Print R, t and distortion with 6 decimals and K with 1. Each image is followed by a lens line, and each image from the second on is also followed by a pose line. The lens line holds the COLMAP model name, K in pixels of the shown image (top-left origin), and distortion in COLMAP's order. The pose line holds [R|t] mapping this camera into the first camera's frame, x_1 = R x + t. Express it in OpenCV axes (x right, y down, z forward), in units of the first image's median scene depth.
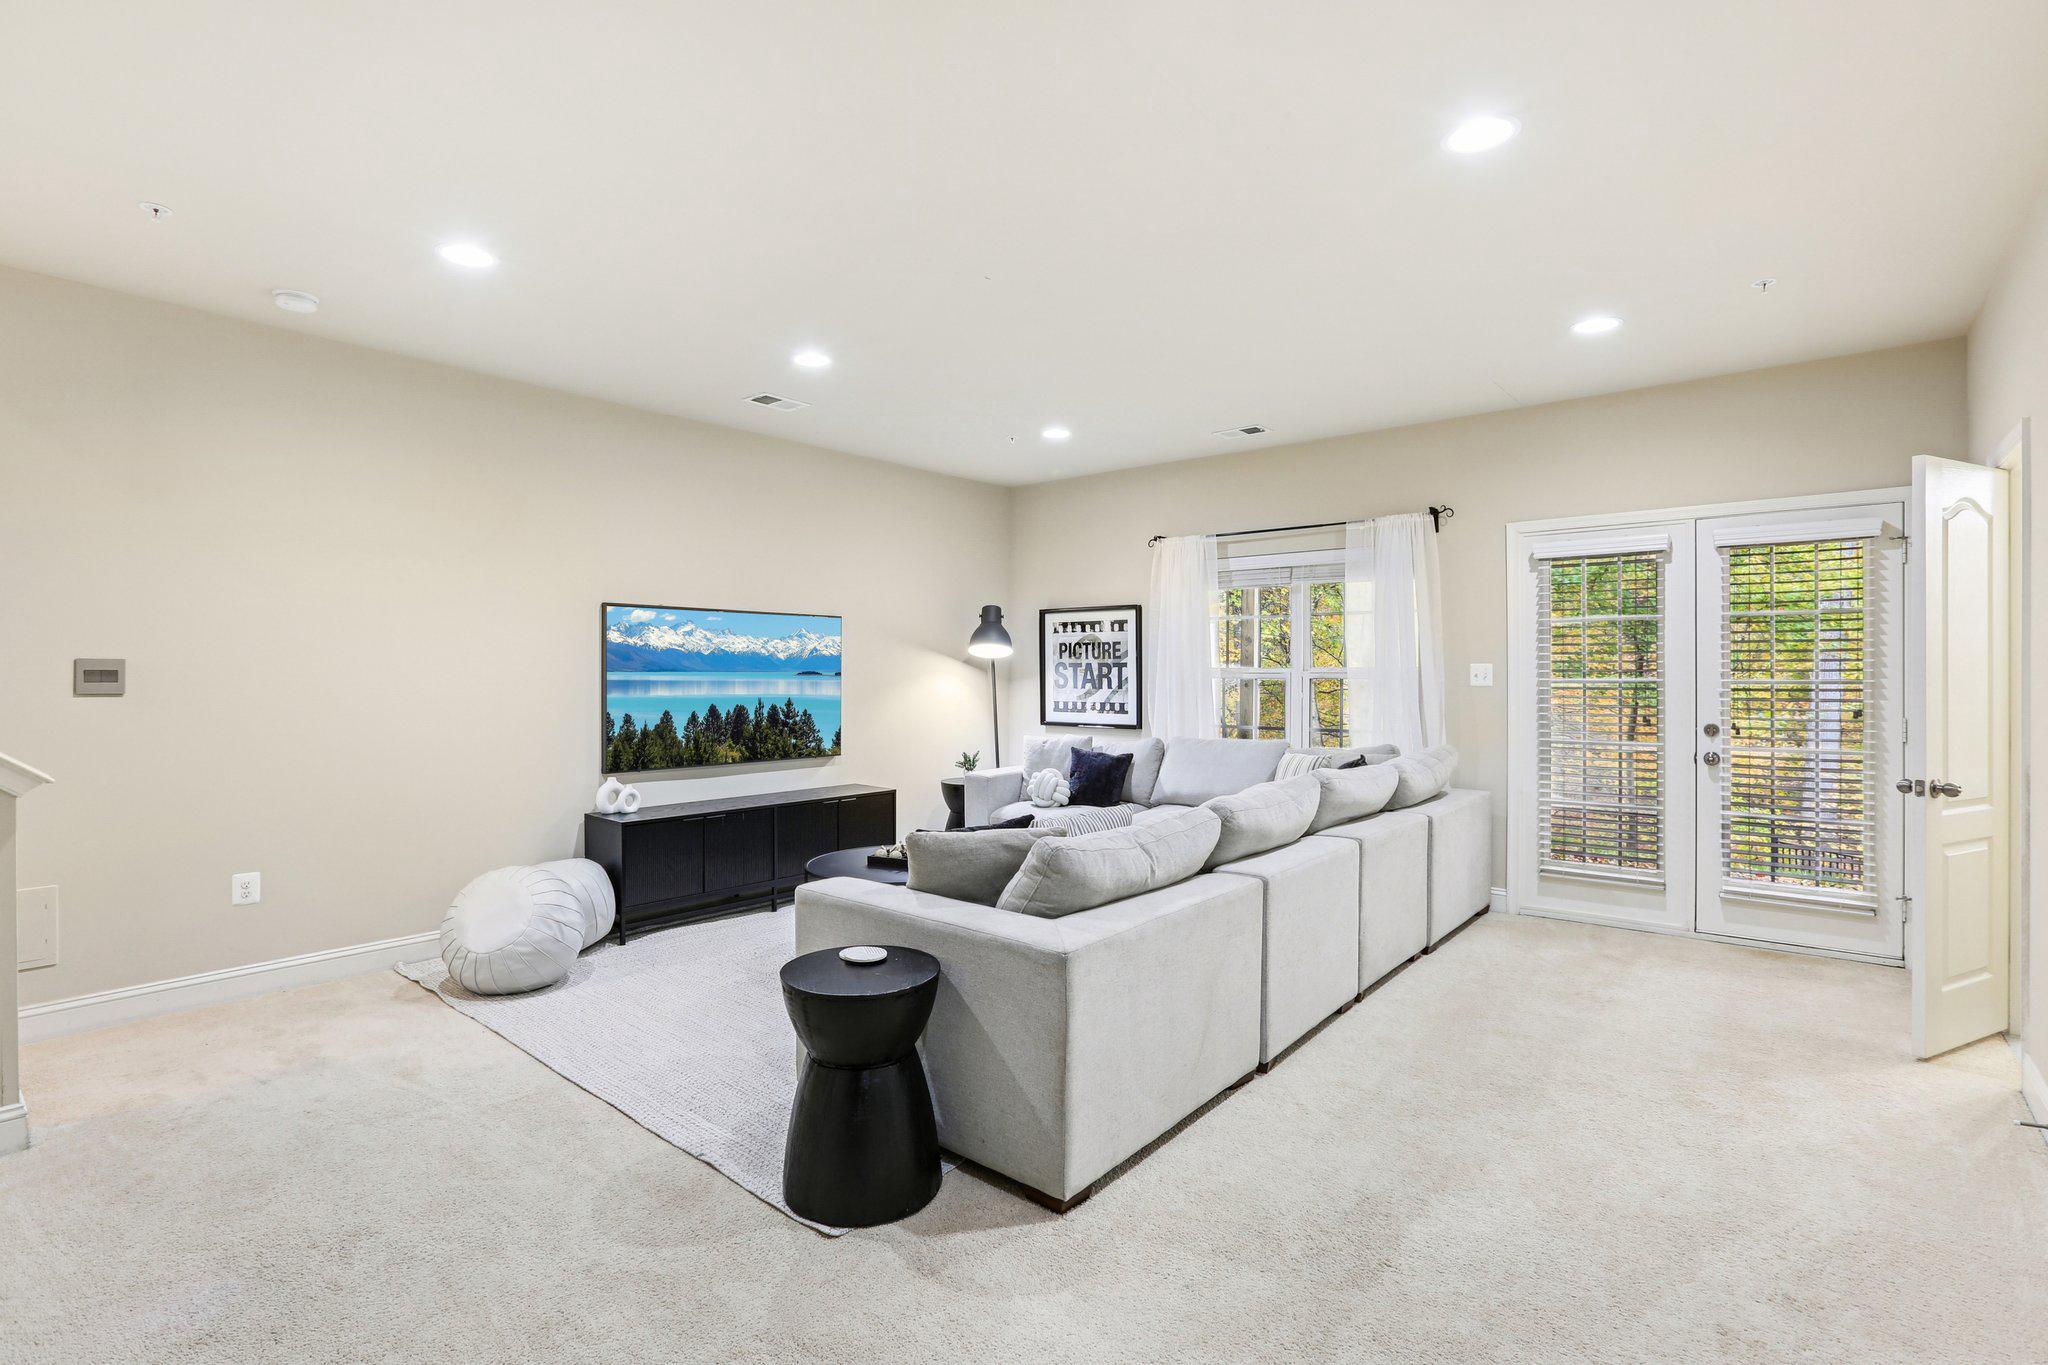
lens RADIAL K [[970.1, 0, 1020.9], [0, 970.1, 671.9], [0, 0, 1]] dist [-0.055384, 0.035665]
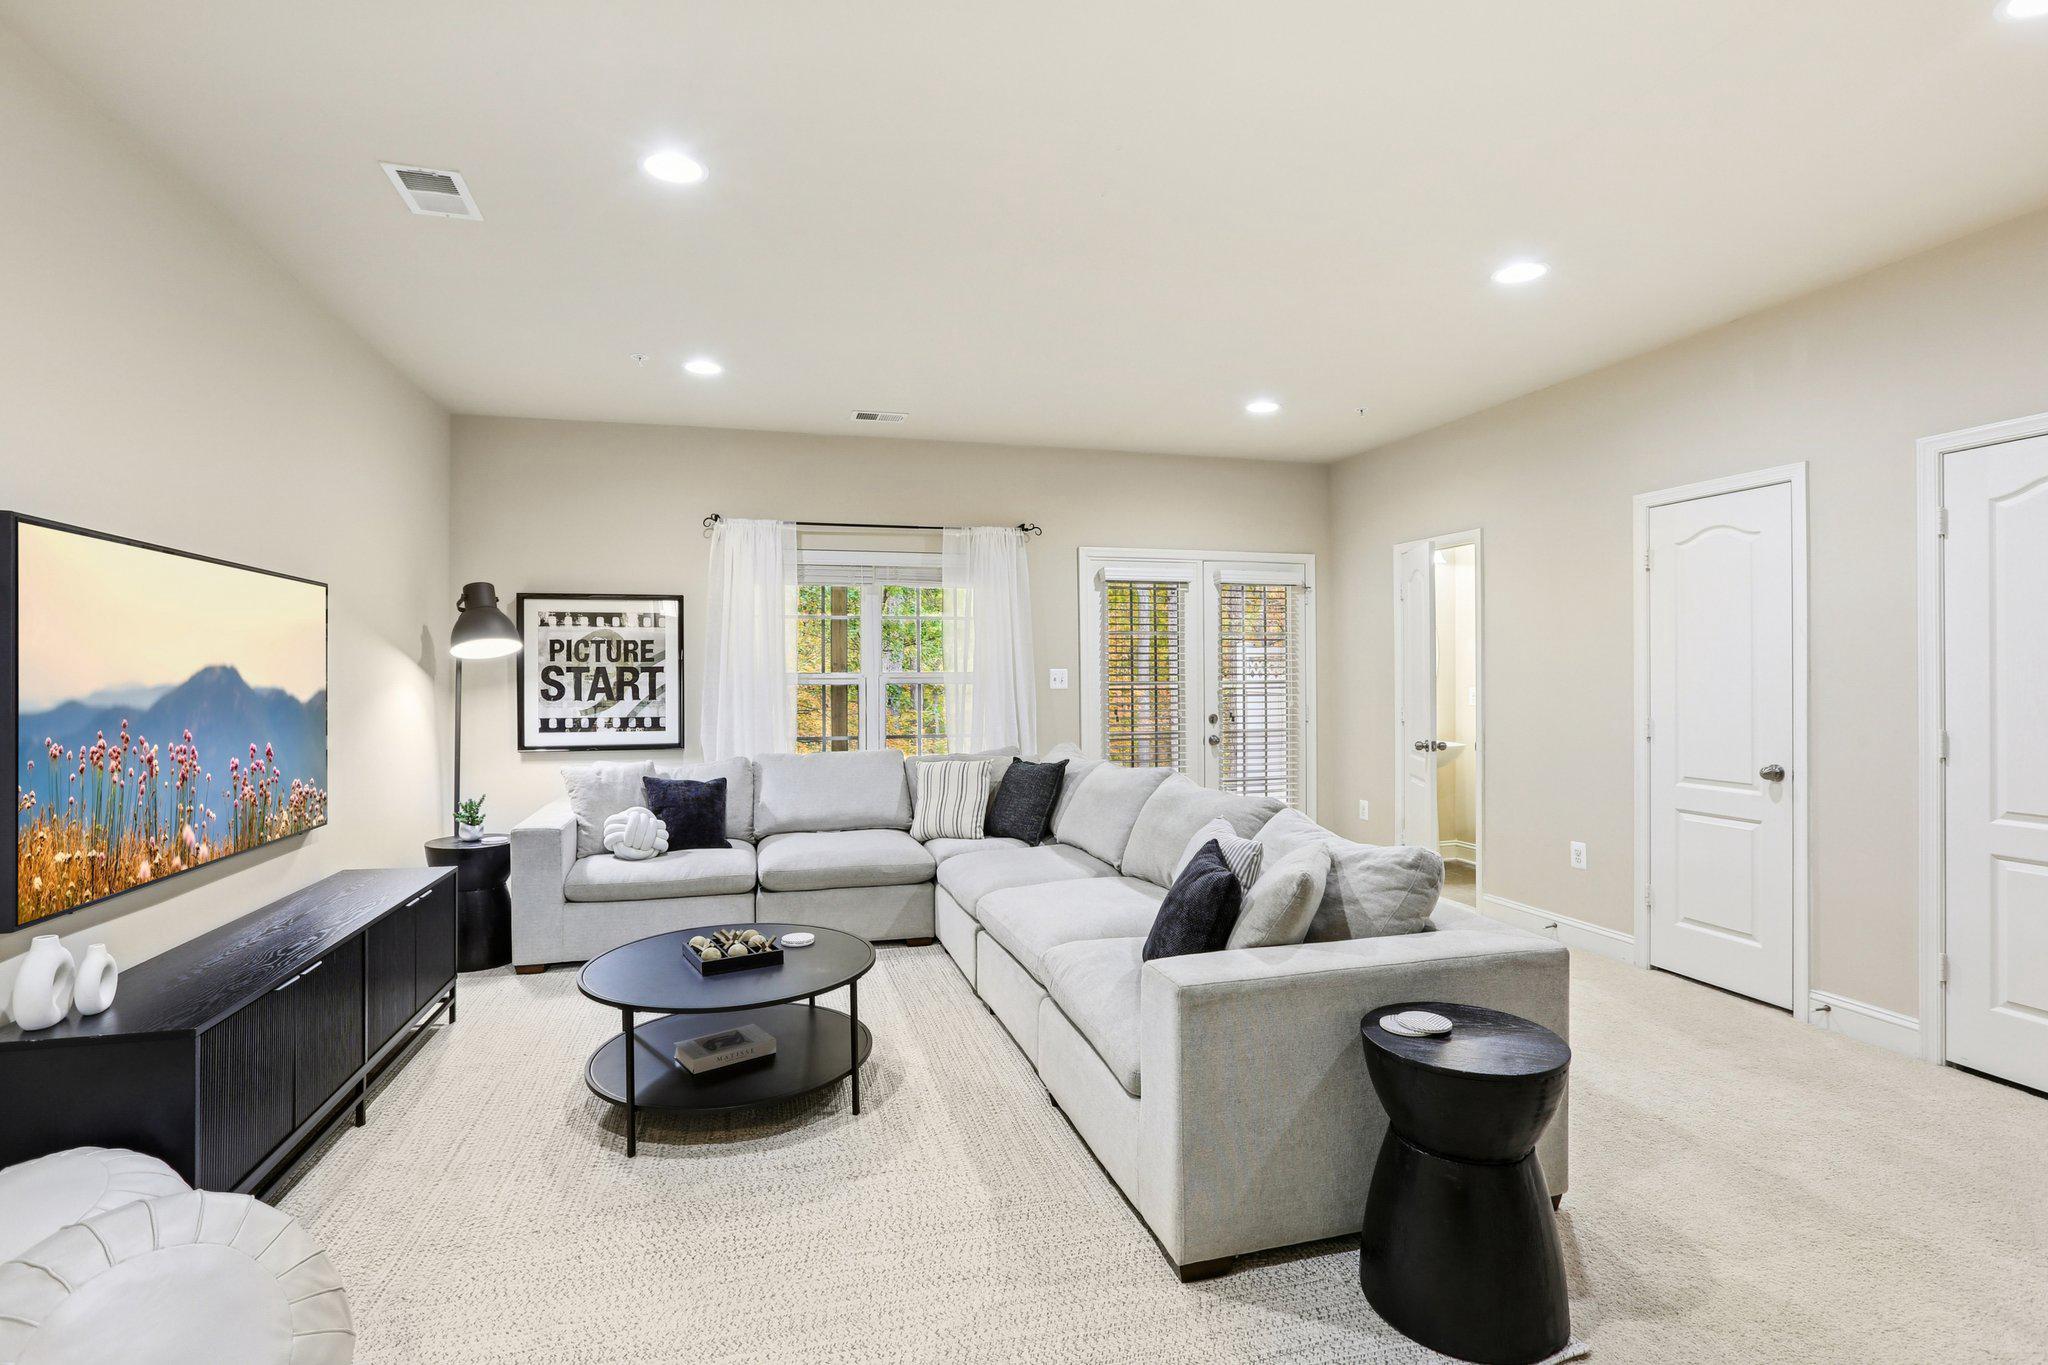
lens RADIAL K [[970.1, 0, 1020.9], [0, 970.1, 671.9], [0, 0, 1]] dist [-0.055384, 0.035665]
pose [[0.575641, 0.003955, 0.817693, -0.368398], [0.006104, 0.999940, -0.009133, 0.003901], [-0.817680, 0.010248, 0.575582, 0.295879]]
